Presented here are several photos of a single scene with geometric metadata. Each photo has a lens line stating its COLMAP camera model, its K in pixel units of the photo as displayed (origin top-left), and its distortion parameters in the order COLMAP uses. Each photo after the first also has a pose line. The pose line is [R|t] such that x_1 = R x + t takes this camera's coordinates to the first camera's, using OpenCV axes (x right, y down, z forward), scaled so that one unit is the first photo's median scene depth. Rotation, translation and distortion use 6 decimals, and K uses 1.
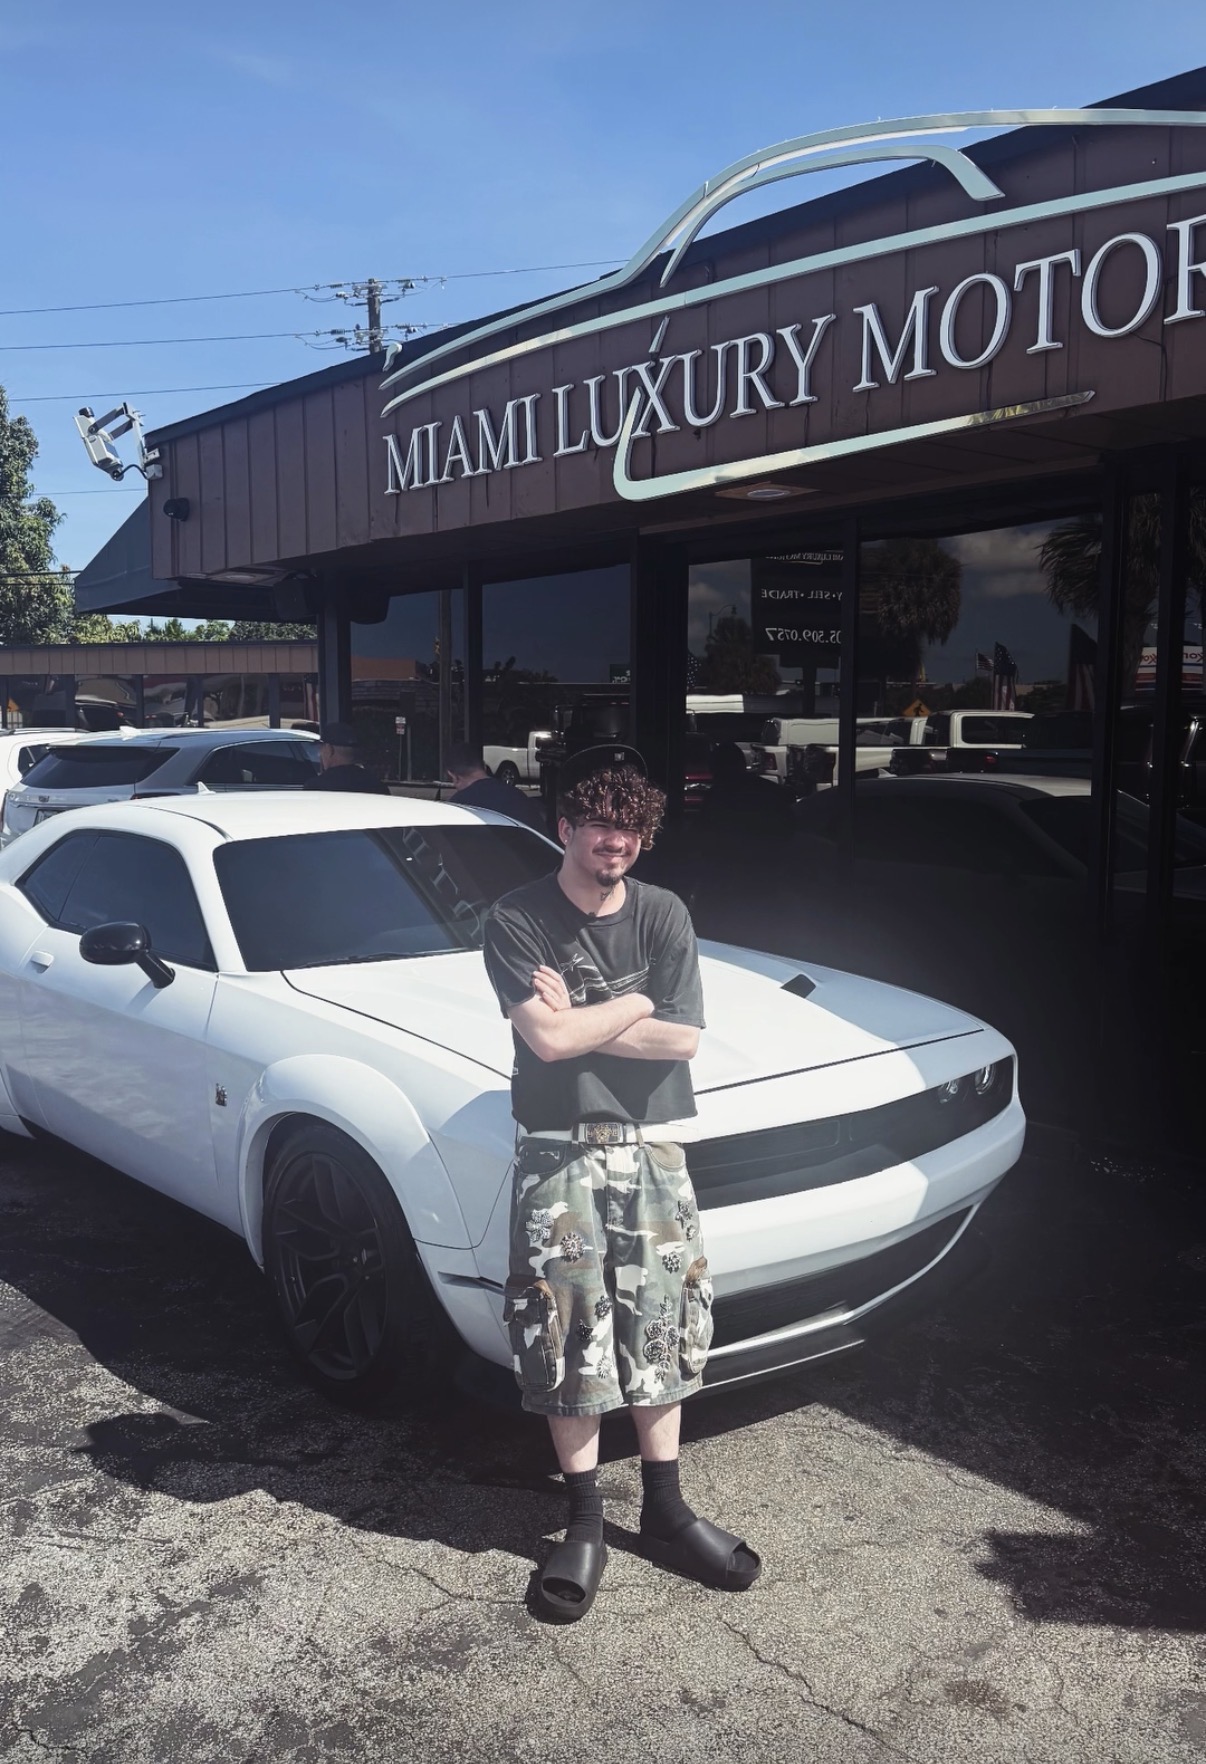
lens RADIAL K [[1504.8, 0, 598.7], [0, 1504.8, 900.3], [0, 0, 1]] dist [0.074143, -0.119077]
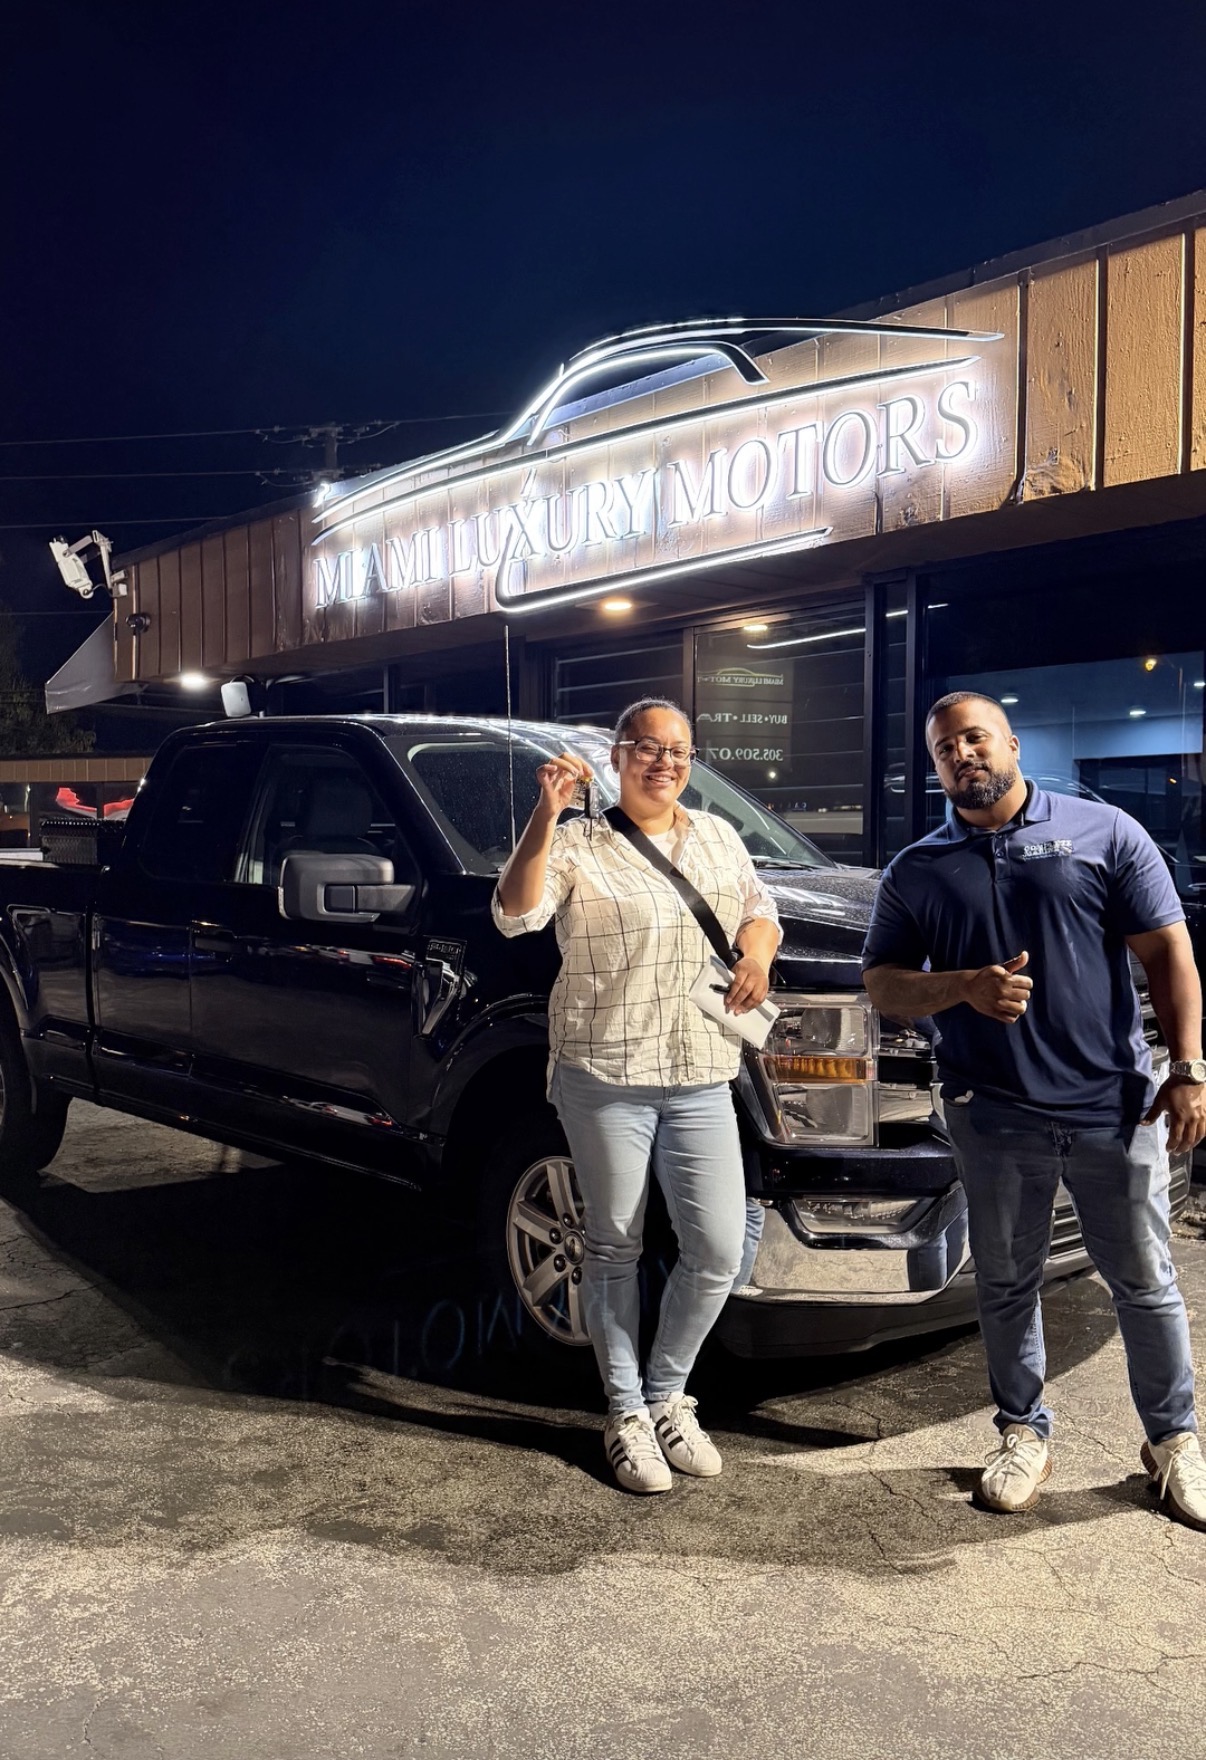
lens RADIAL K [[1501.4, 0, 592.9], [0, 1501.4, 926.8], [0, 0, 1]] dist [0.074143, -0.119077]
pose [[0.999732, 0.000552, 0.023138, 0.067833], [0.000969, 0.997840, -0.065690, 0.081937], [-0.023124, 0.065695, 0.997572, -0.234917]]
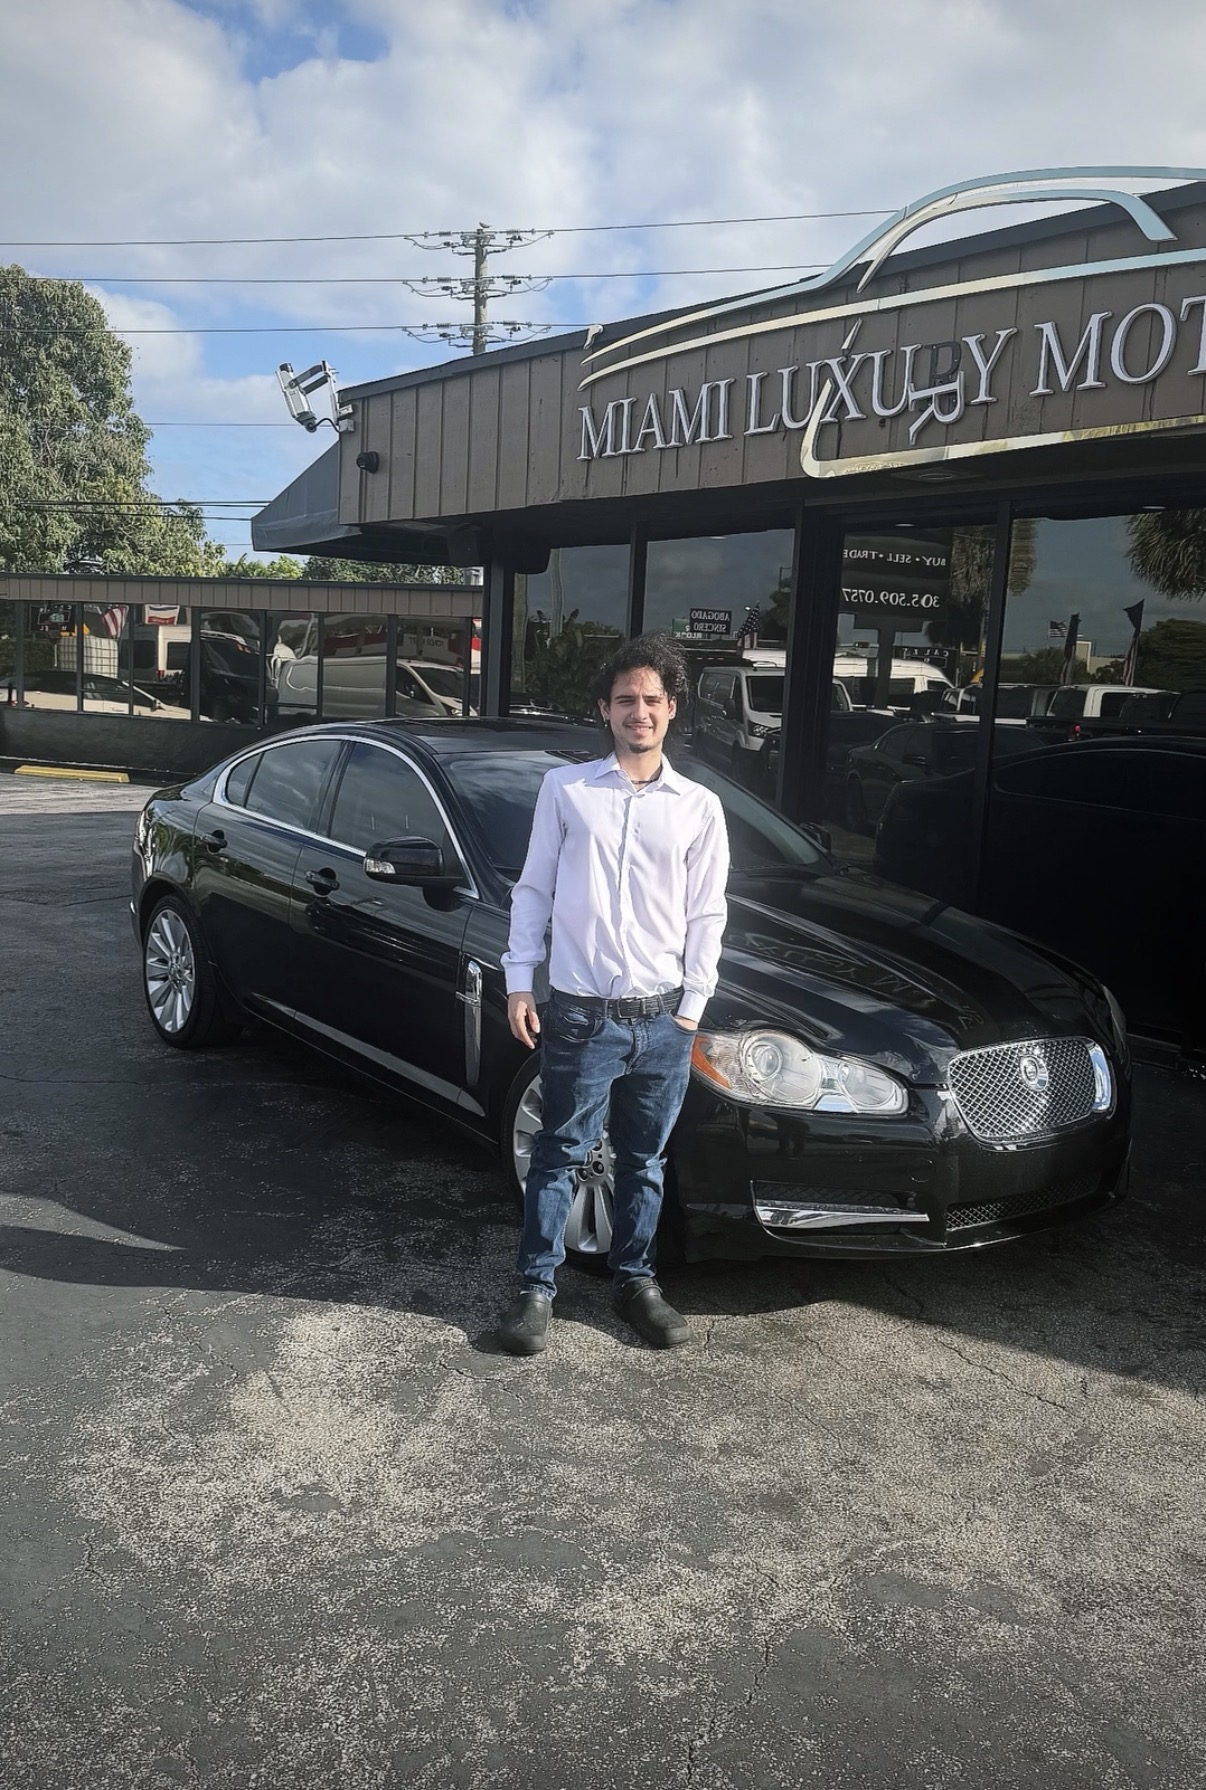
lens RADIAL K [[1510.9, 0, 613.4], [0, 1510.9, 891.8], [0, 0, 1]] dist [0.084410, -0.160083]
pose [[0.998563, 0.049074, -0.021552, -0.098565], [-0.048551, 0.998528, 0.024174, 0.029627], [0.022706, -0.023093, 0.999475, -0.171023]]
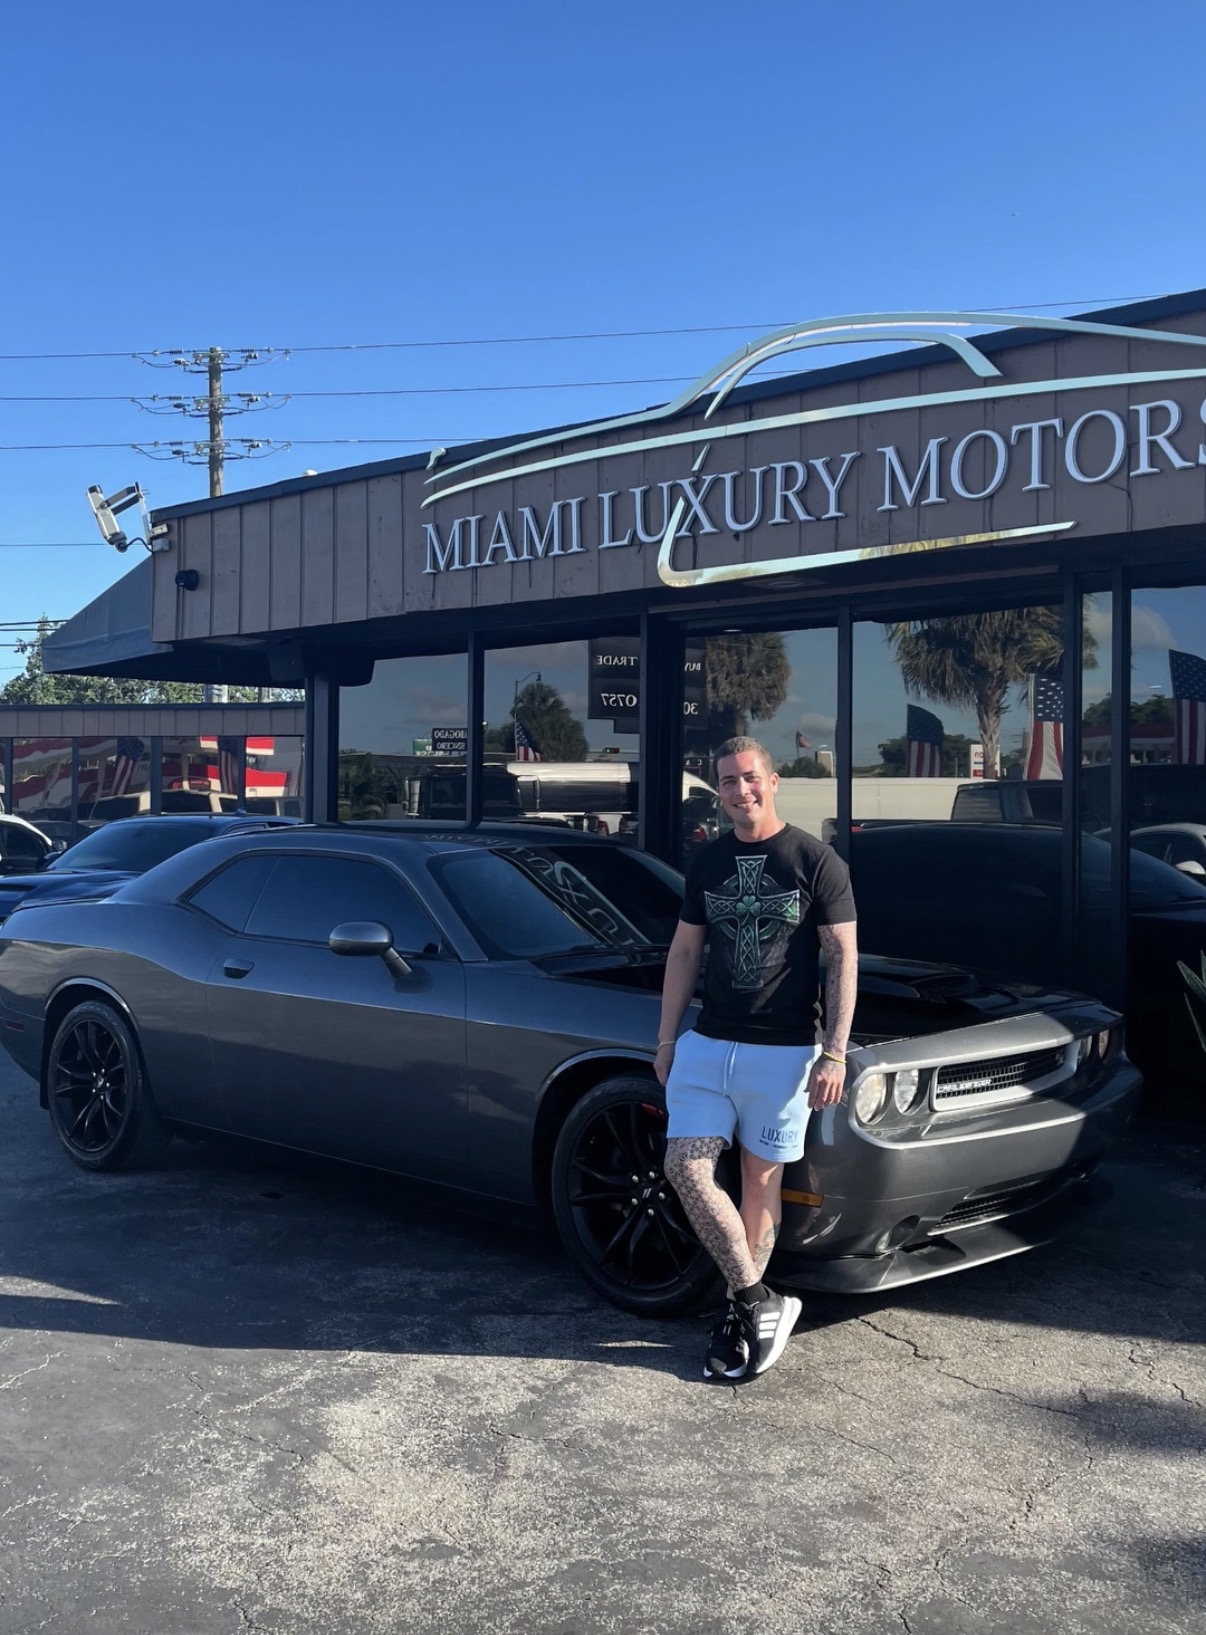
lens RADIAL K [[1628.5, 0, 600.7], [0, 1628.5, 801.2], [0, 0, 1]] dist [0.035719, 0.000000]
pose [[0.991272, 0.007438, 0.131624, -0.221912], [0.008087, 0.993097, -0.117019, 0.060251], [-0.131586, 0.117062, 0.984369, -0.266426]]
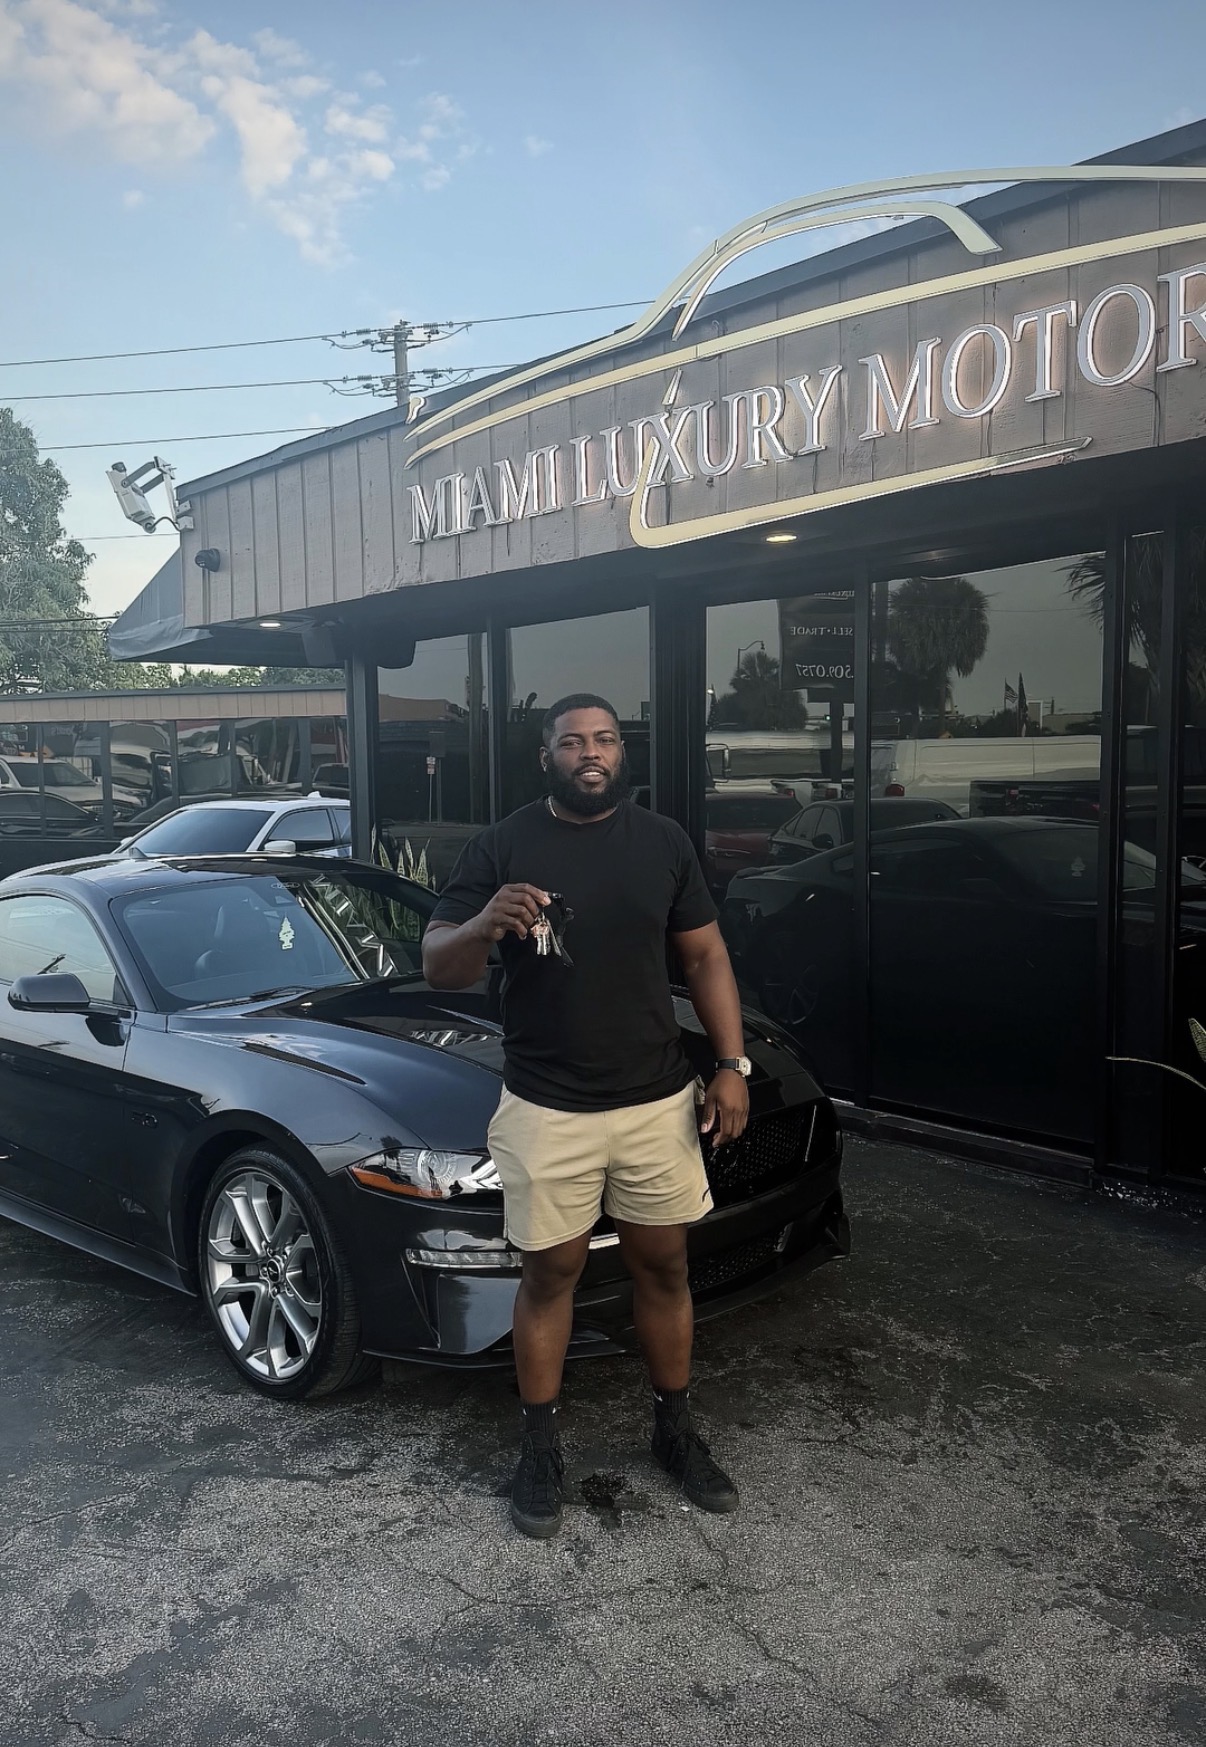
lens RADIAL K [[1510.3, 0, 600.8], [0, 1510.3, 913.4], [0, 0, 1]] dist [0.107086, -0.198464]
pose [[0.999709, -0.012329, -0.020743, 0.008744], [0.011986, 0.999791, -0.016578, 0.001344], [0.020943, 0.016325, 0.999647, -0.031667]]
